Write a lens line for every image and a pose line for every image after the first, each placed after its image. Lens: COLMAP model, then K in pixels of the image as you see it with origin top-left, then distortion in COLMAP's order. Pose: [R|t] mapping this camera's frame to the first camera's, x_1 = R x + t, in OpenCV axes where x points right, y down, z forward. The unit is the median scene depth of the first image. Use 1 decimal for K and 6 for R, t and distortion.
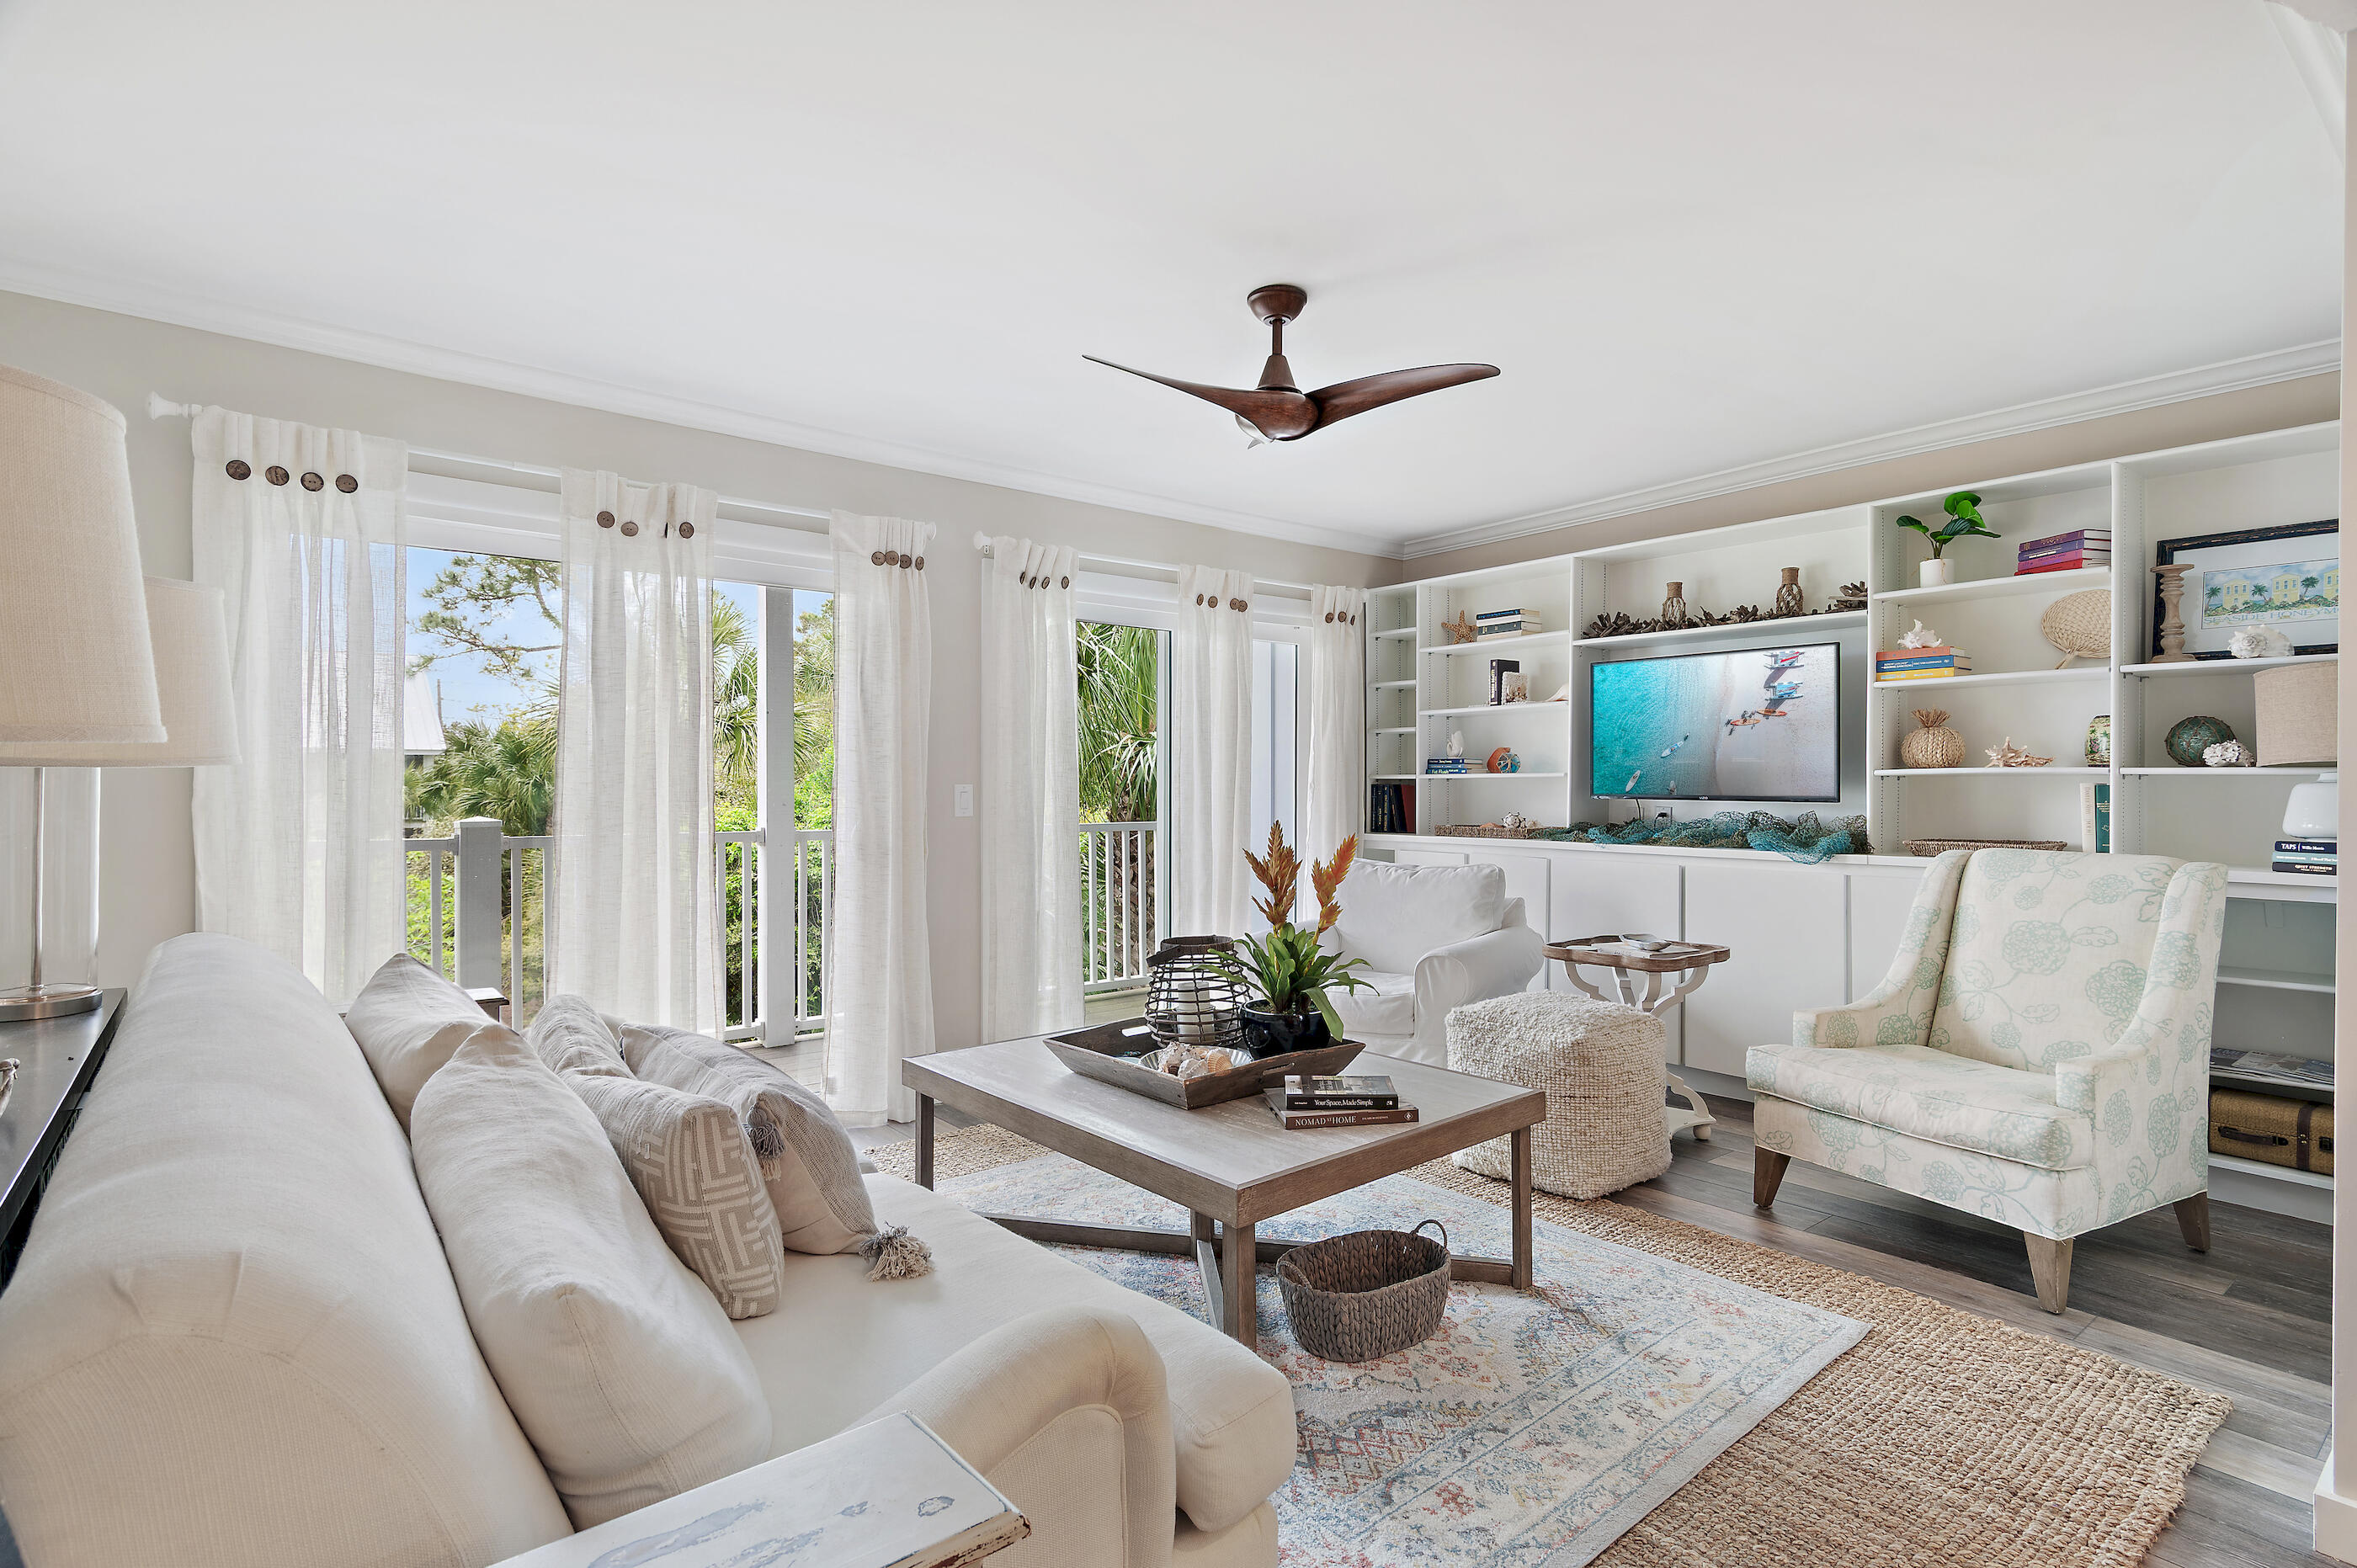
lens RADIAL K [[1154.7, 0, 1175.4], [0, 1154.7, 772.7], [0, 0, 1]] dist [0.001594, 0.000624]
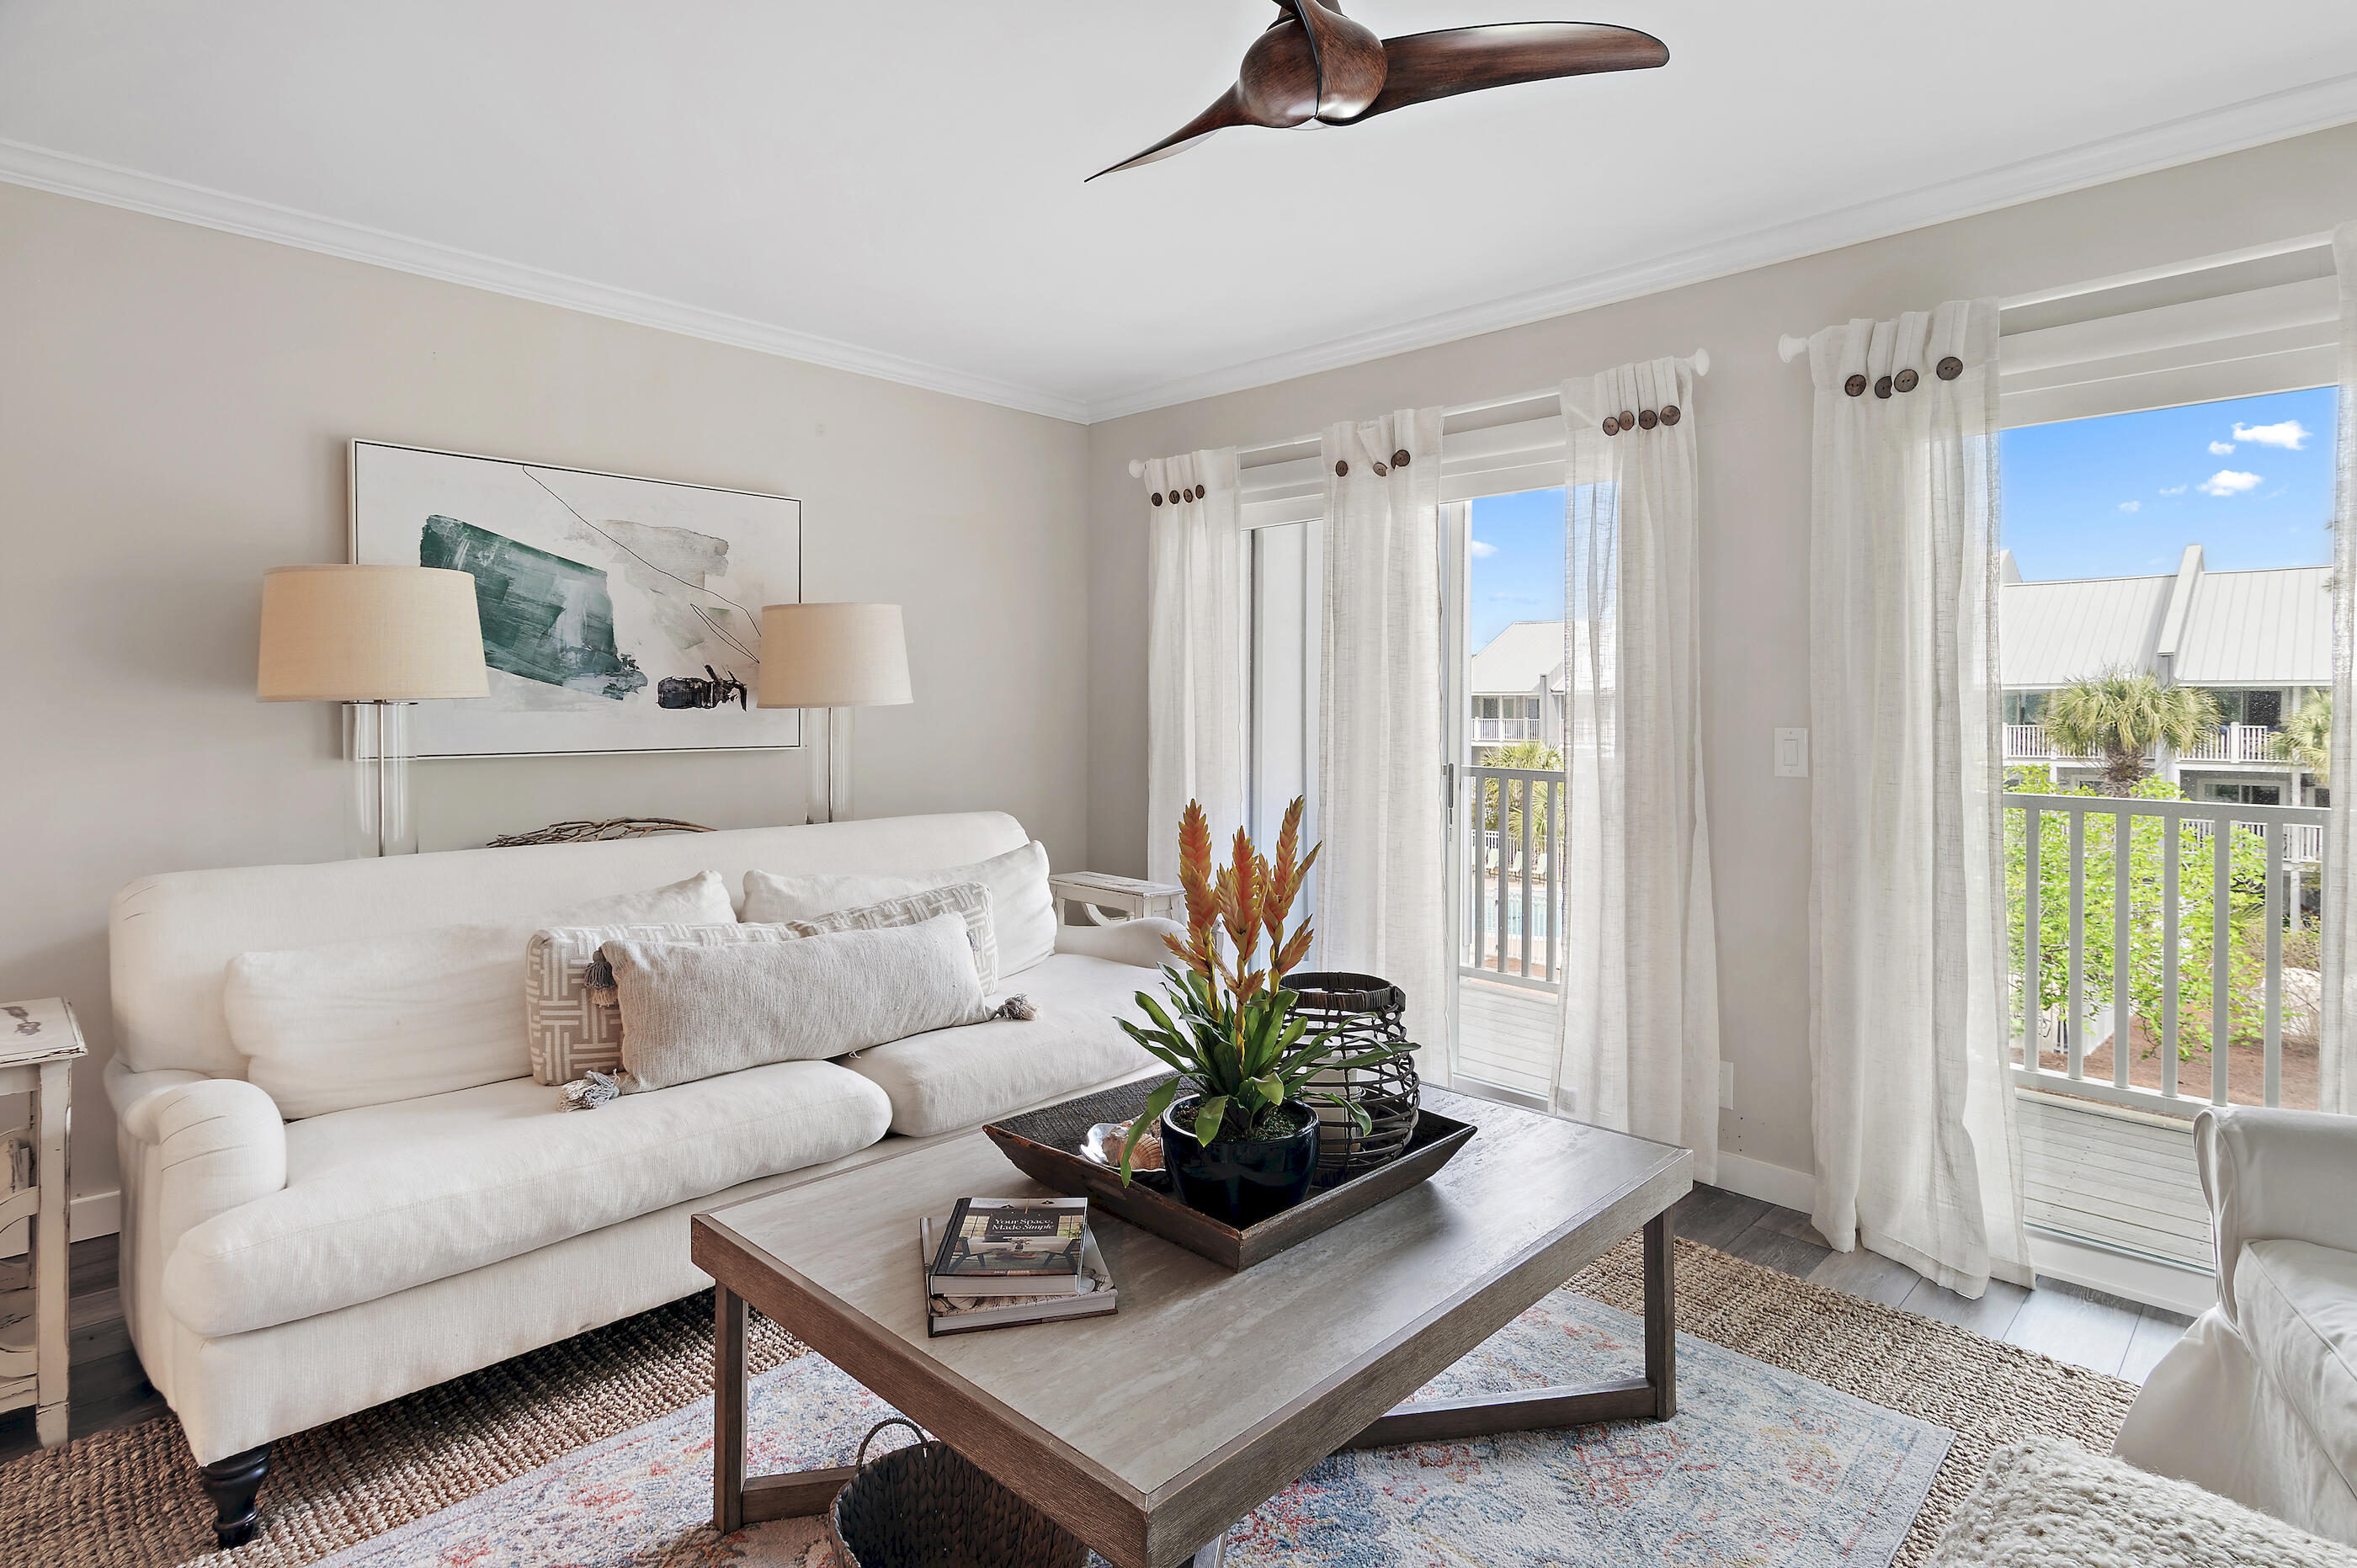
lens RADIAL K [[1154.7, 0, 1212.0], [0, 1154.7, 729.8], [0, 0, 1]] dist [0.001594, 0.000624]
pose [[0.131057, 0.017322, -0.991223, 0.541055], [-0.001612, 0.999850, 0.017260, 0.001142], [0.991373, -0.000664, 0.131066, 0.748671]]
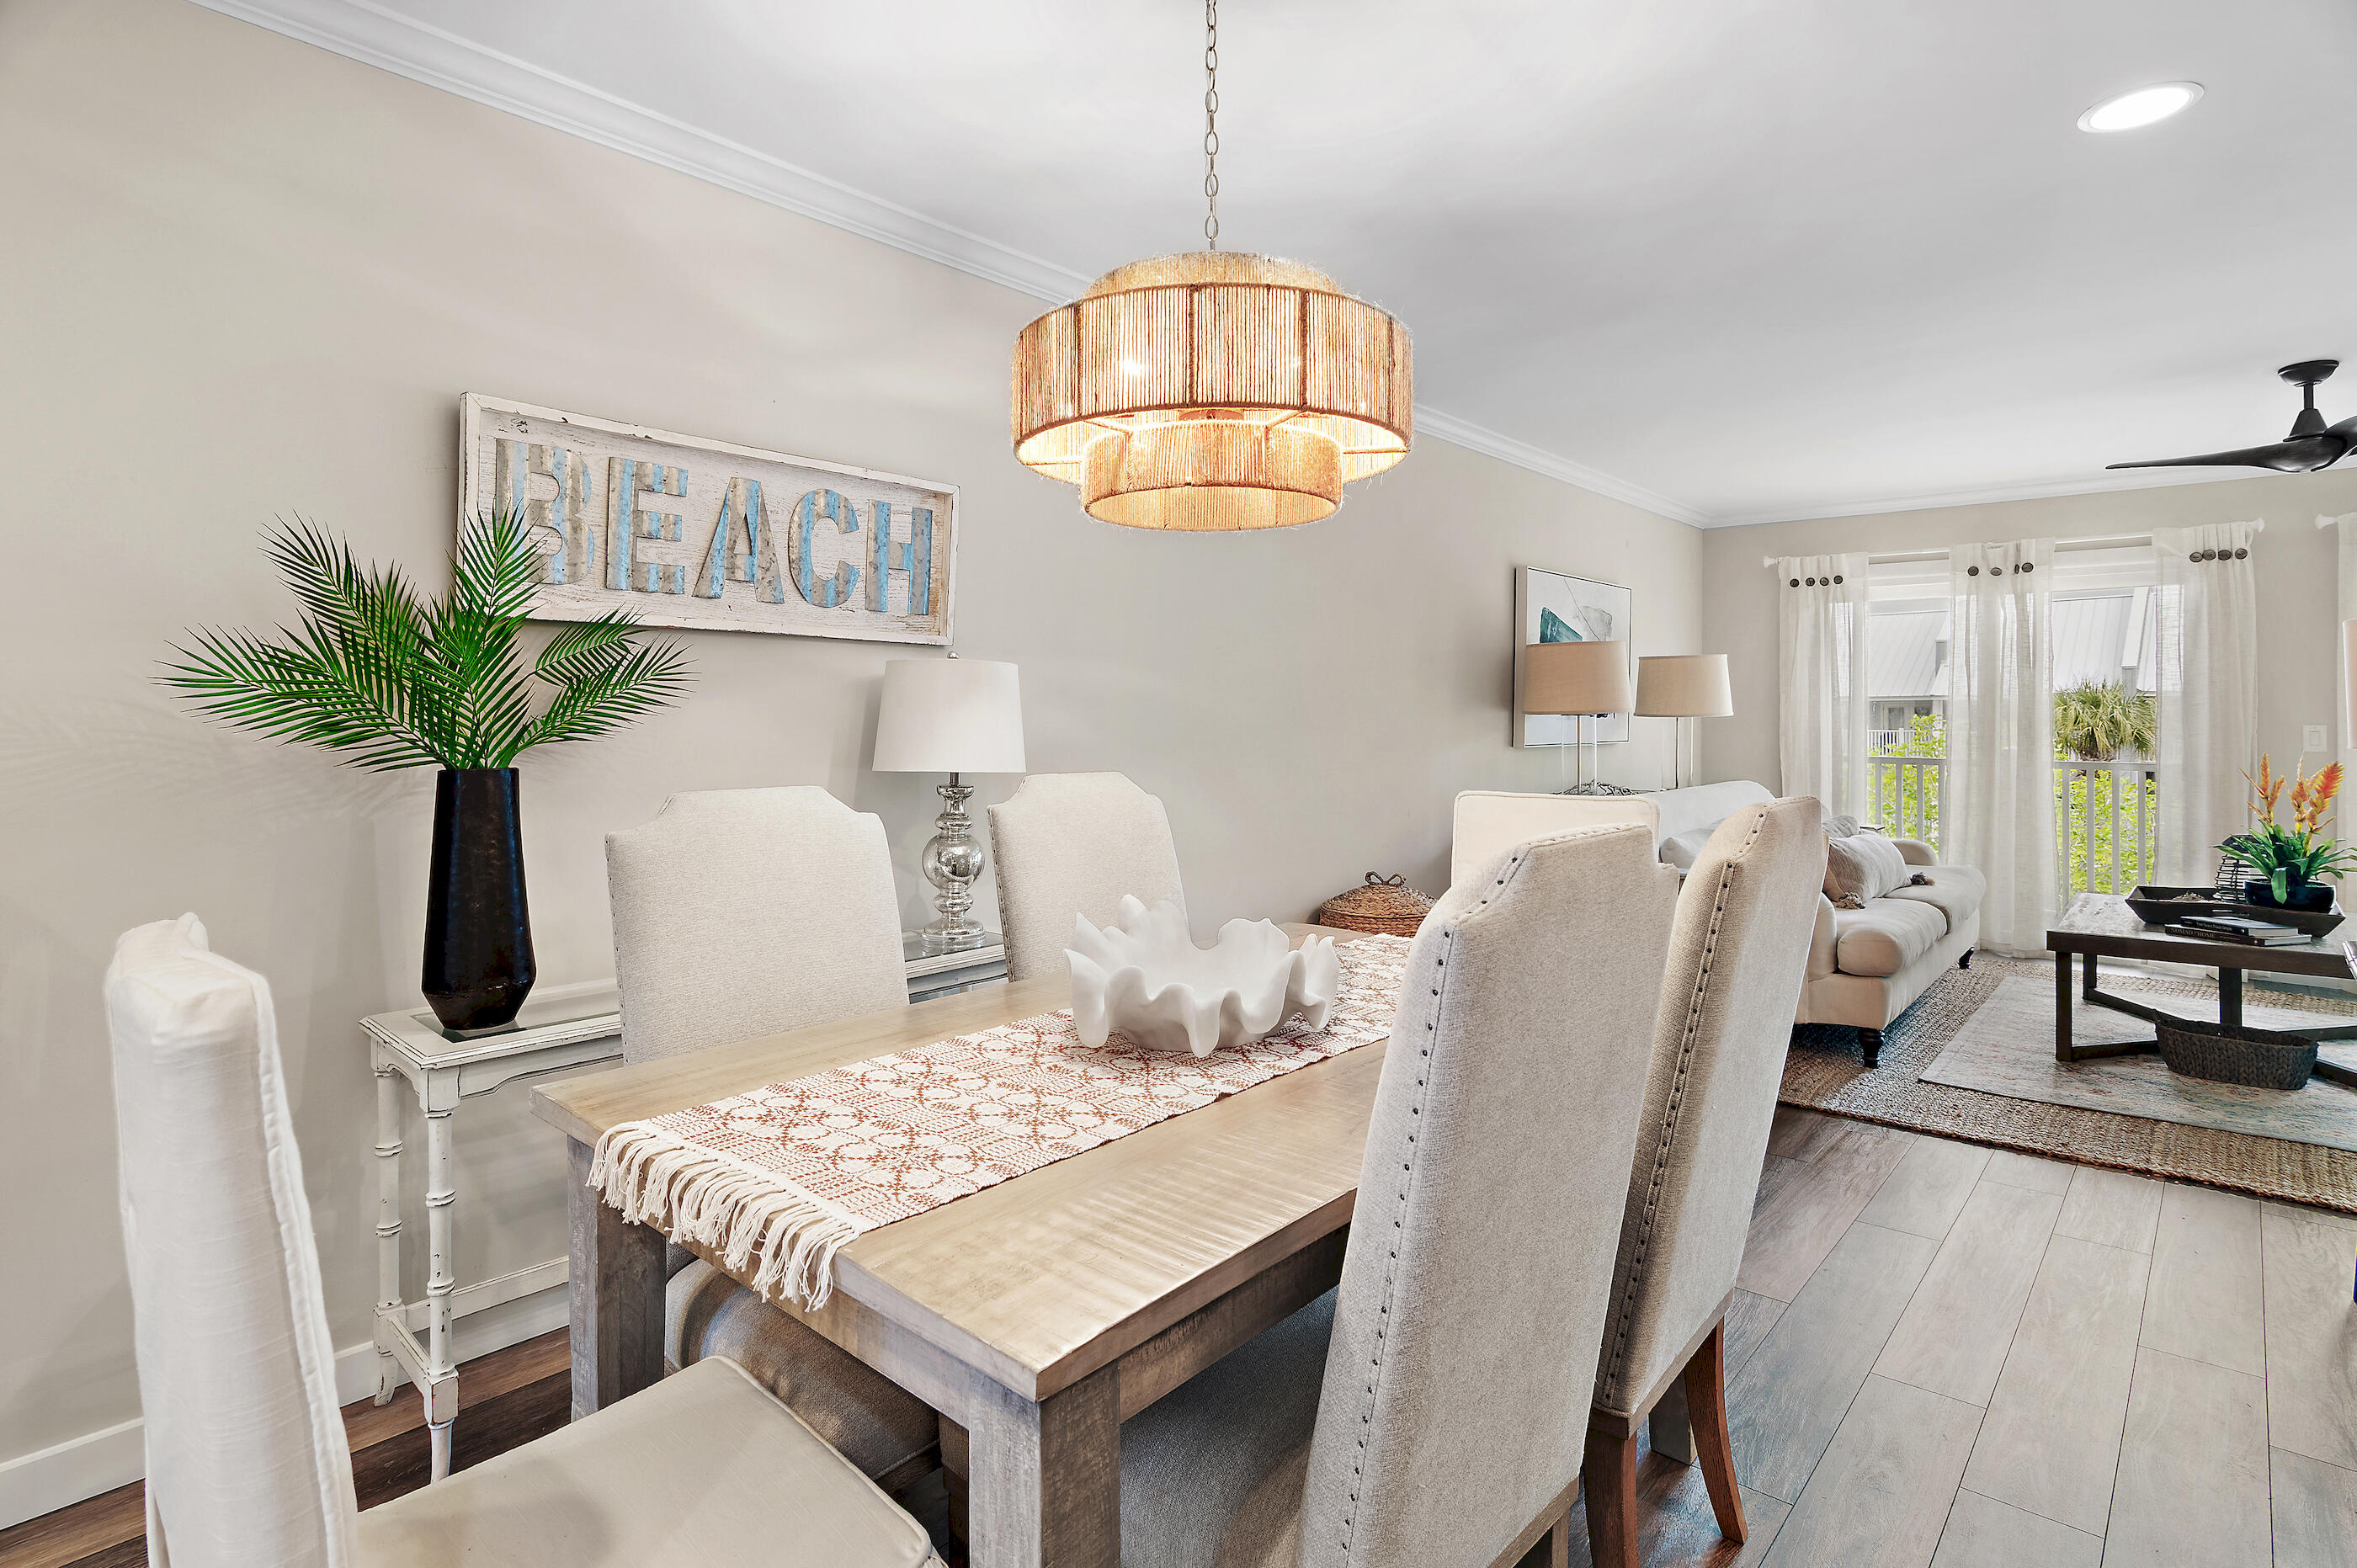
lens RADIAL K [[1154.7, 0, 1200.4], [0, 1154.7, 723.8], [0, 0, 1]] dist [0.001594, 0.000624]
pose [[0.170736, 0.001008, -0.985316, 1.024061], [0.003384, 0.999993, 0.001610, 0.003538], [0.985311, -0.003609, 0.170732, -0.442642]]
